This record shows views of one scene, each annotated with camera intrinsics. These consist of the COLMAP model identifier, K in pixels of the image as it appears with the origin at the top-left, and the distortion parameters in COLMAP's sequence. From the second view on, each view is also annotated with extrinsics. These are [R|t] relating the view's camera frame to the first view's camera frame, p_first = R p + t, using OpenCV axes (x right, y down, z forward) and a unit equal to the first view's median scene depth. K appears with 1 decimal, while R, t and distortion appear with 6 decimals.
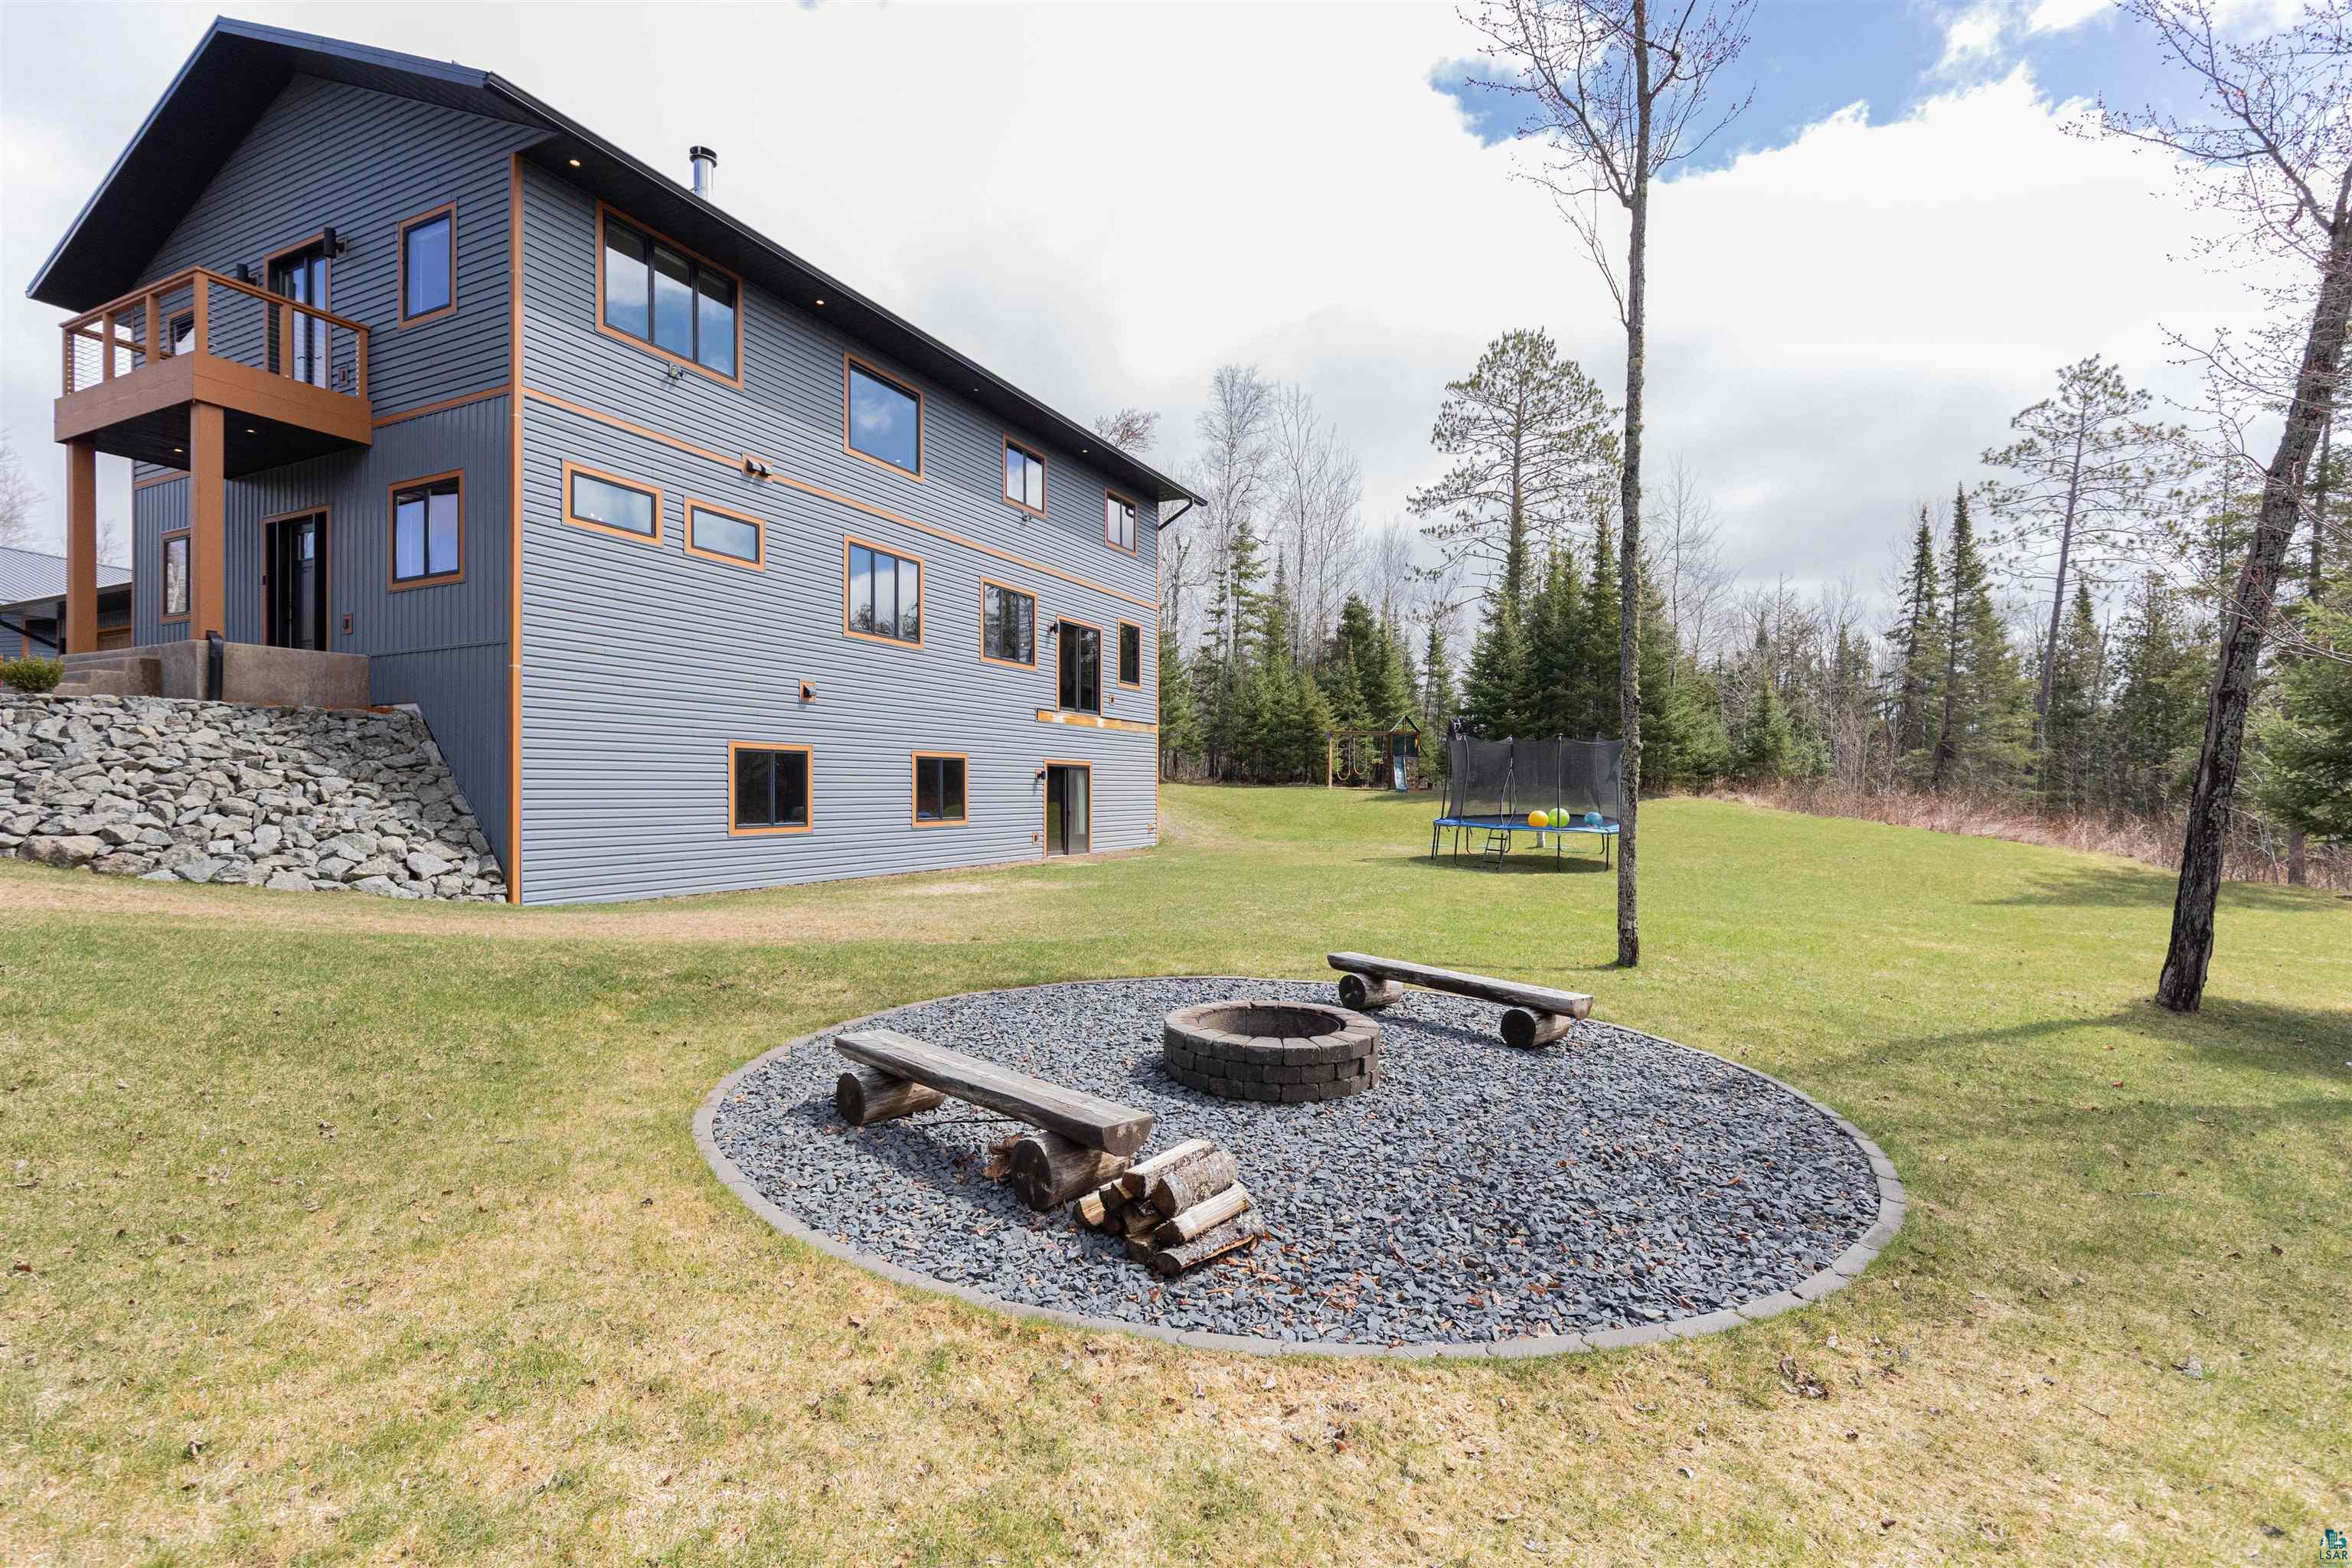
lens RADIAL K [[1057.4, 0, 1196.9], [0, 1057.4, 796.8], [0, 0, 1]] dist [-0.007830, 0.000649]
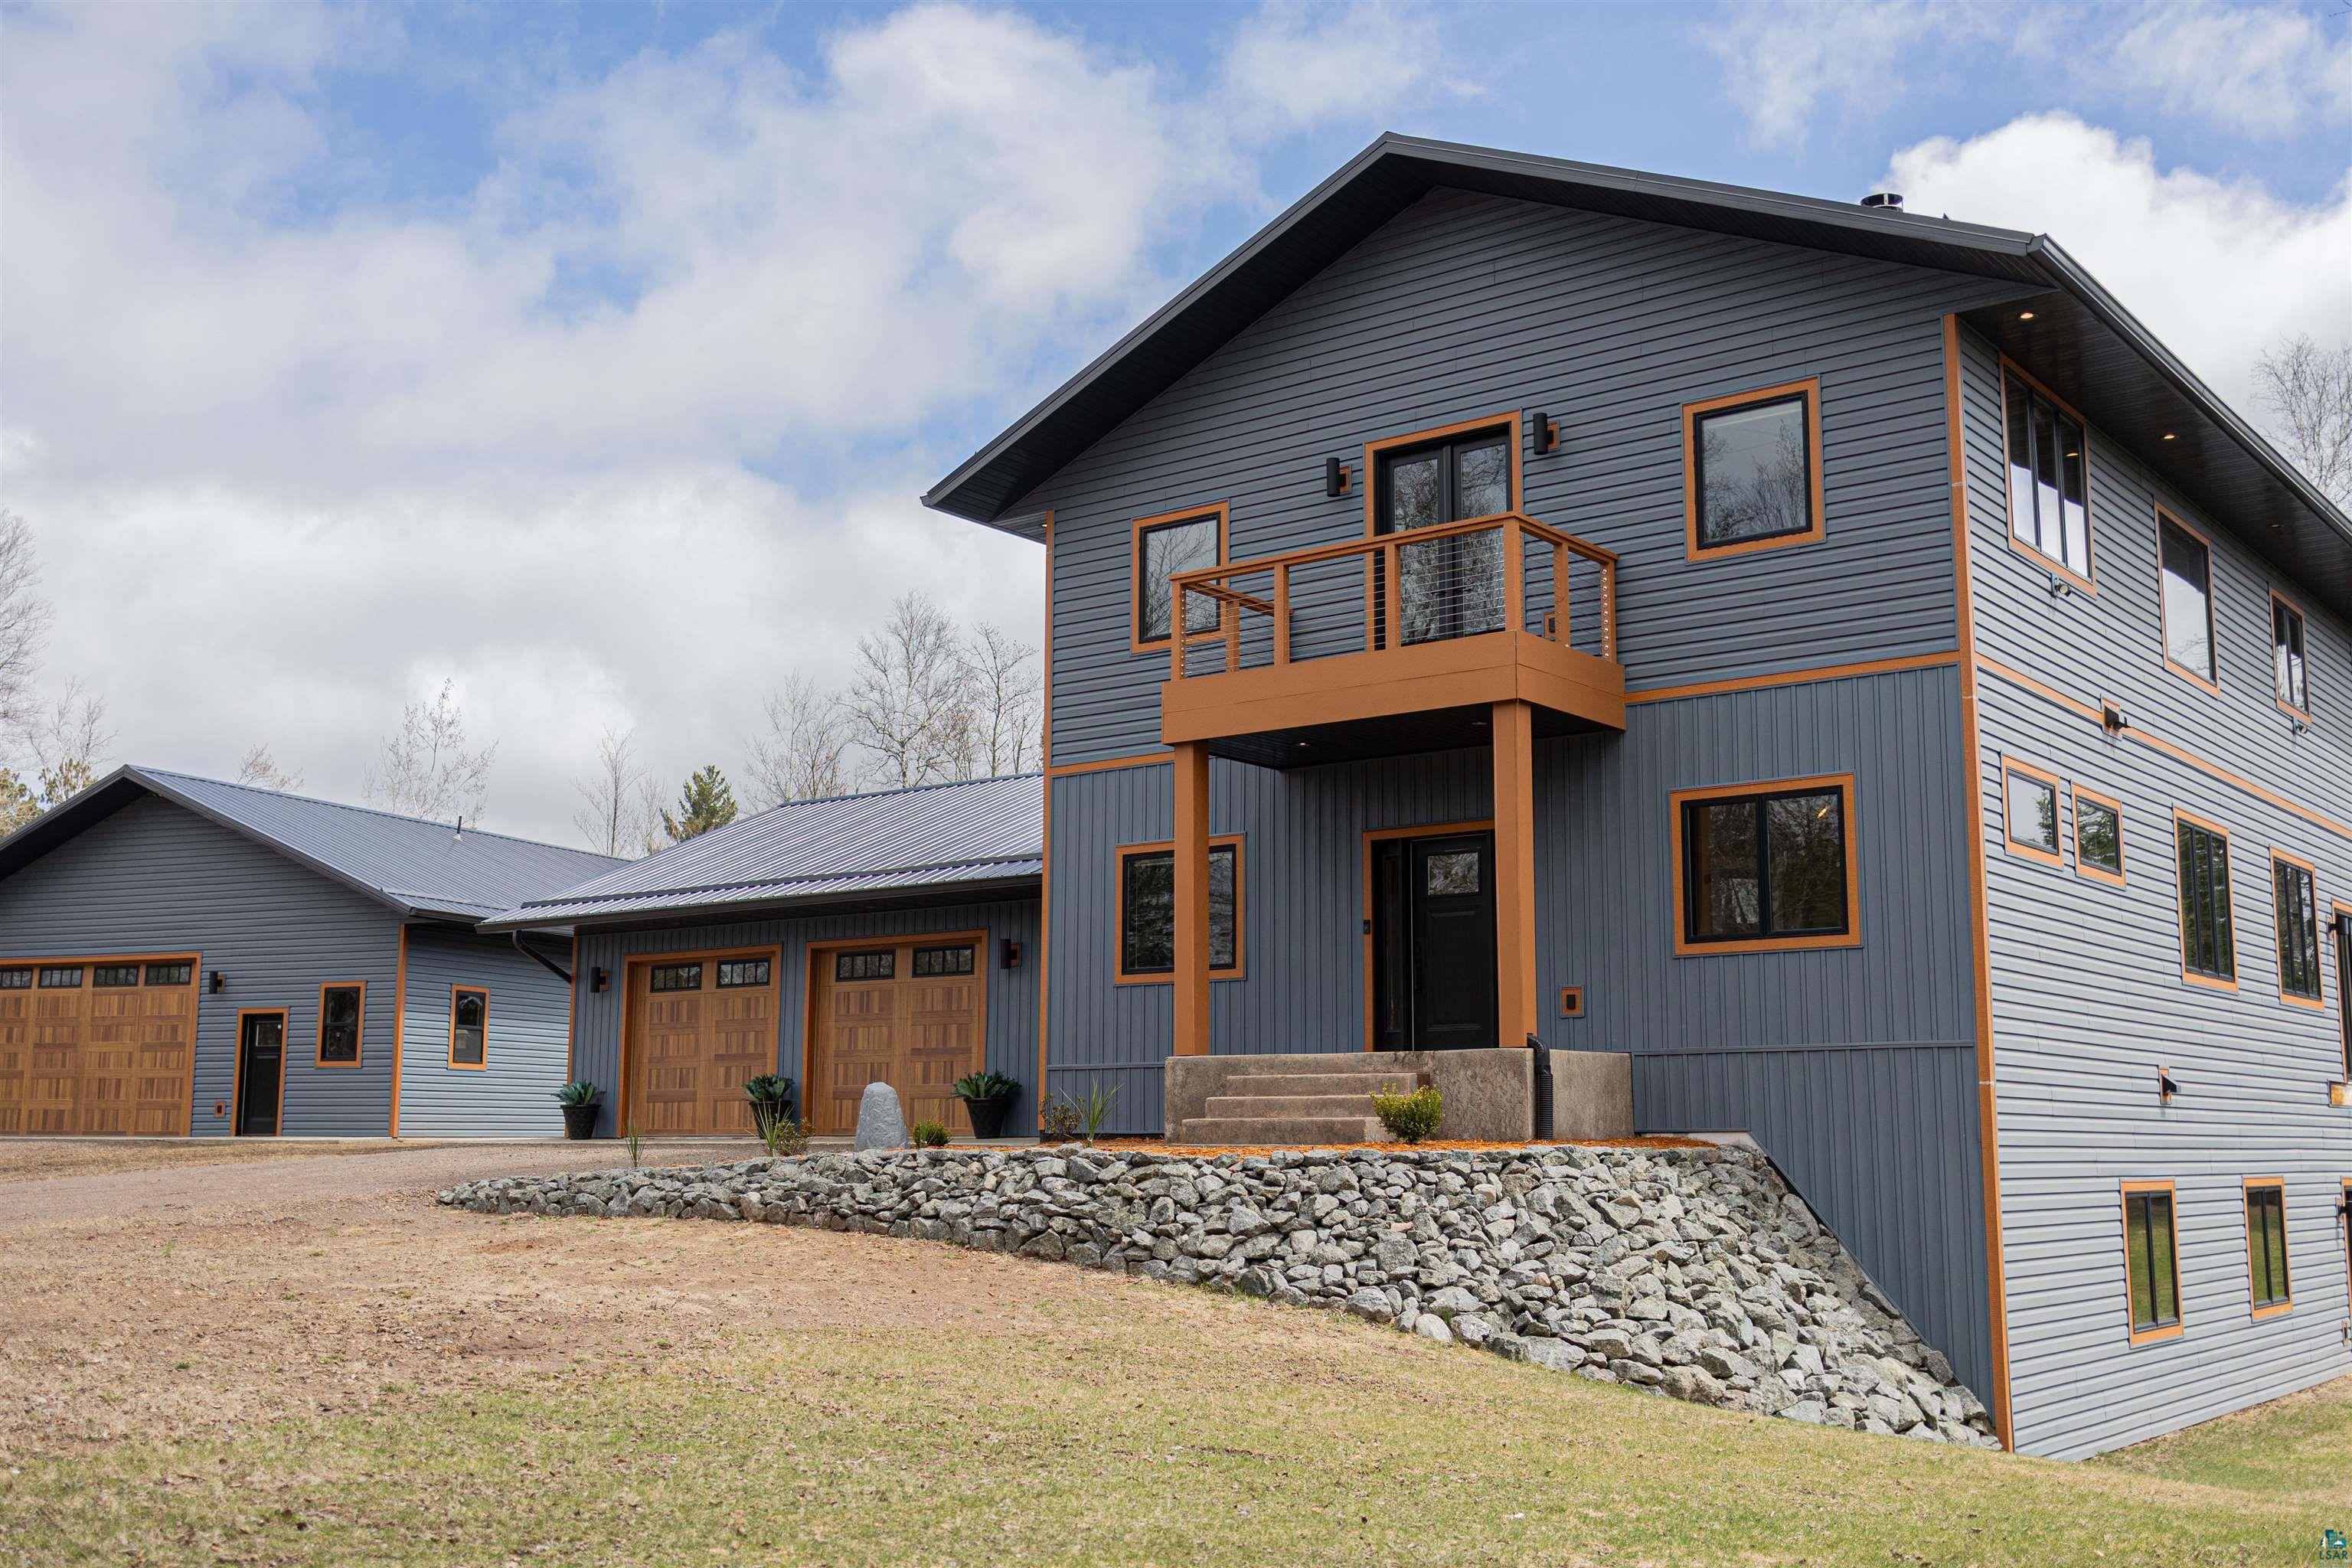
lens RADIAL K [[2322.1, 0, 1178.9], [0, 2322.1, 801.8], [0, 0, 1]] dist [0.001731, 0.000000]
pose [[0.971200, -0.031624, -0.236160, -0.681591], [-0.004962, 0.988254, -0.152742, -0.065111], [0.238216, 0.149515, 0.959635, -0.428120]]
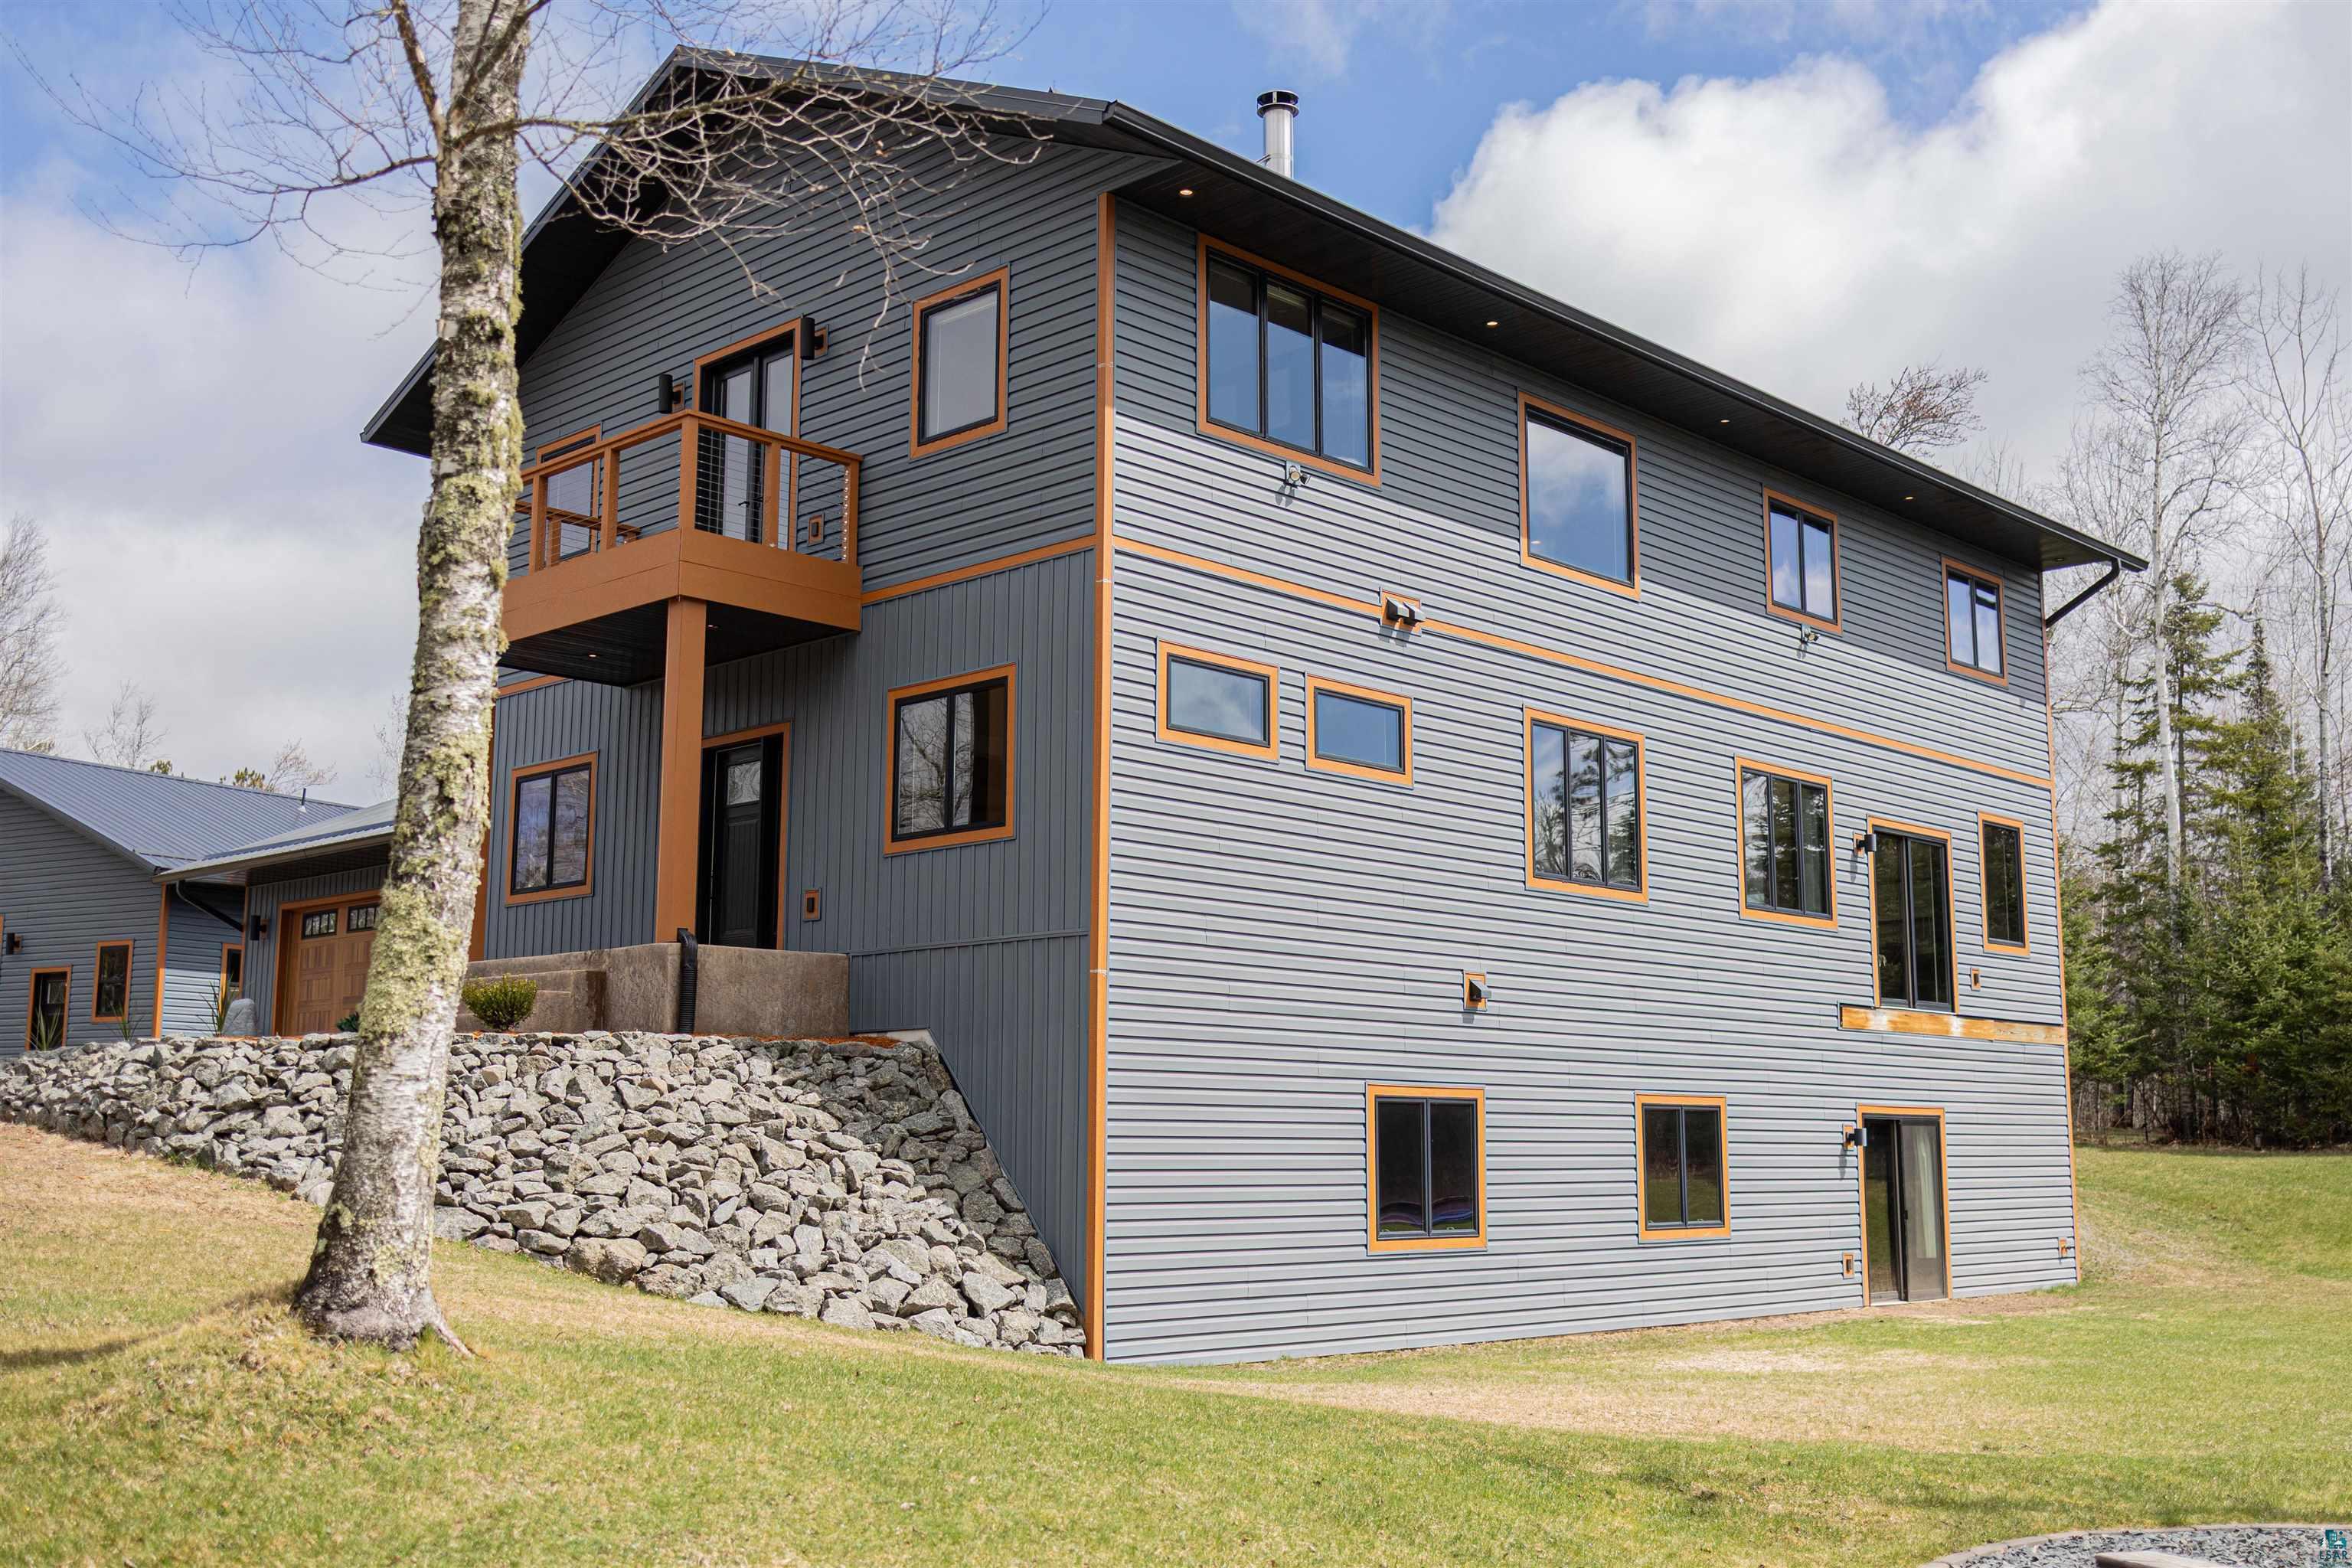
lens RADIAL K [[2322.1, 0, 1157.6], [0, 2322.1, 799.1], [0, 0, 1]] dist [0.001731, 0.000000]
pose [[0.940217, -0.046090, -0.337443, -0.125185], [-0.006696, 0.988108, -0.153618, -0.011591], [0.340511, 0.146693, 0.928727, -0.246118]]
